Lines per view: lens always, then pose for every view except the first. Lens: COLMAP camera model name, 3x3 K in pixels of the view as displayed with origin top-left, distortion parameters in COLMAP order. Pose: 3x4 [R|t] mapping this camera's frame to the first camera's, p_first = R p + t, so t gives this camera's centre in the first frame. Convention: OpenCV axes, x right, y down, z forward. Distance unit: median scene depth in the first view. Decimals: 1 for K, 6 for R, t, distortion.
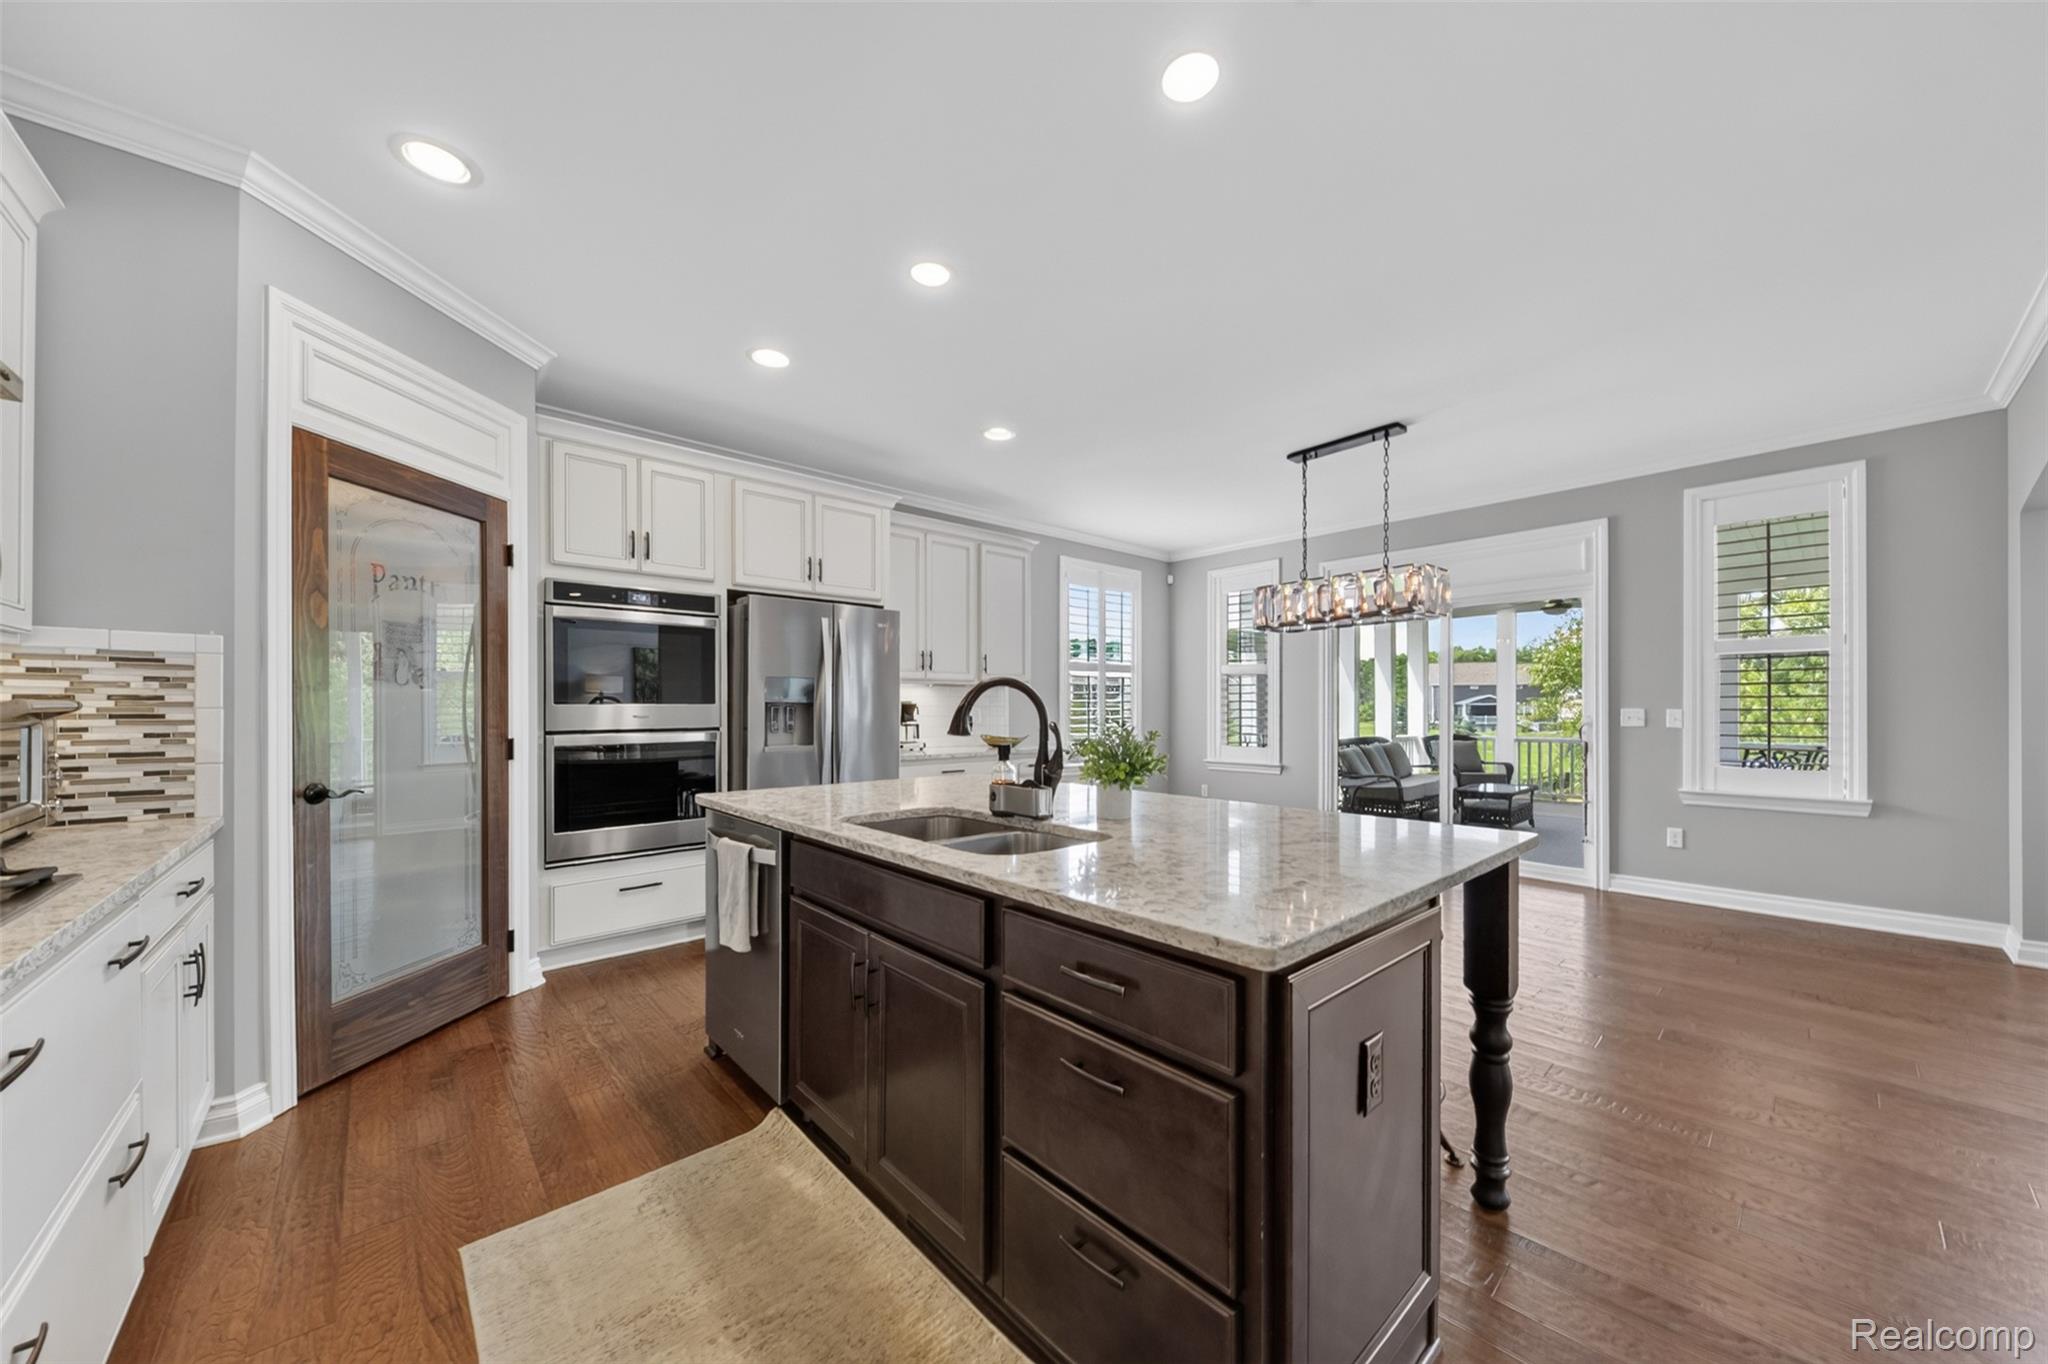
lens RADIAL K [[720.5, 0, 1029.6], [0, 720.5, 706.9], [0, 0, 1]] dist [0.005093, -0.001063]
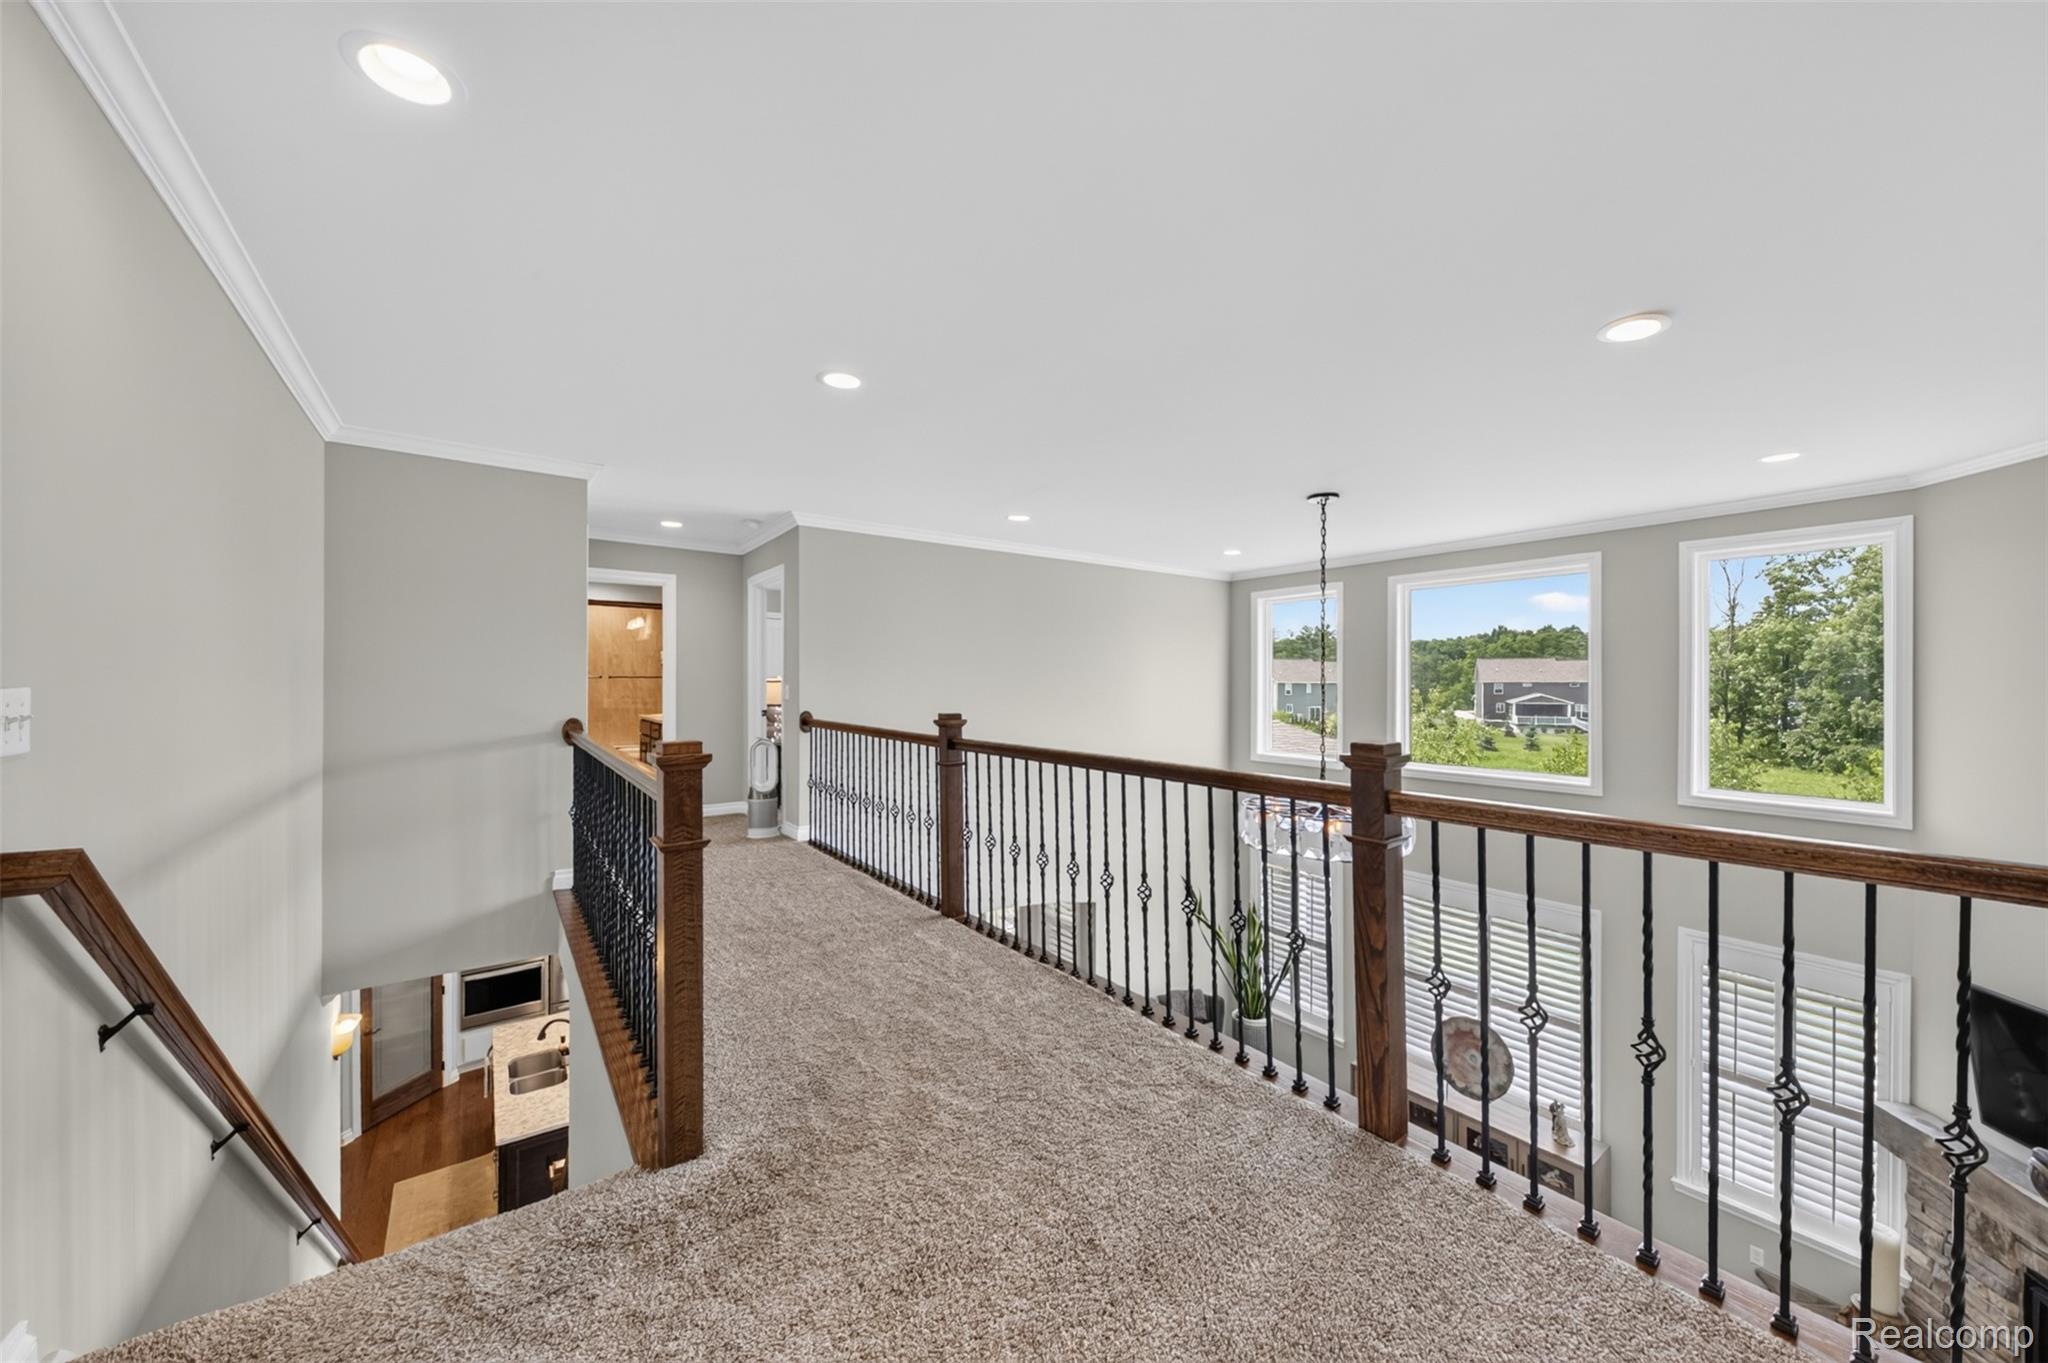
lens RADIAL K [[720.5, 0, 1009.2], [0, 720.5, 684.2], [0, 0, 1]] dist [0.005093, -0.001063]
pose [[0.994151, 0.007255, -0.107753, 1.762640], [-0.007242, 0.999974, 0.000514, -1.191502], [0.107754, 0.000270, 0.994178, -1.526009]]
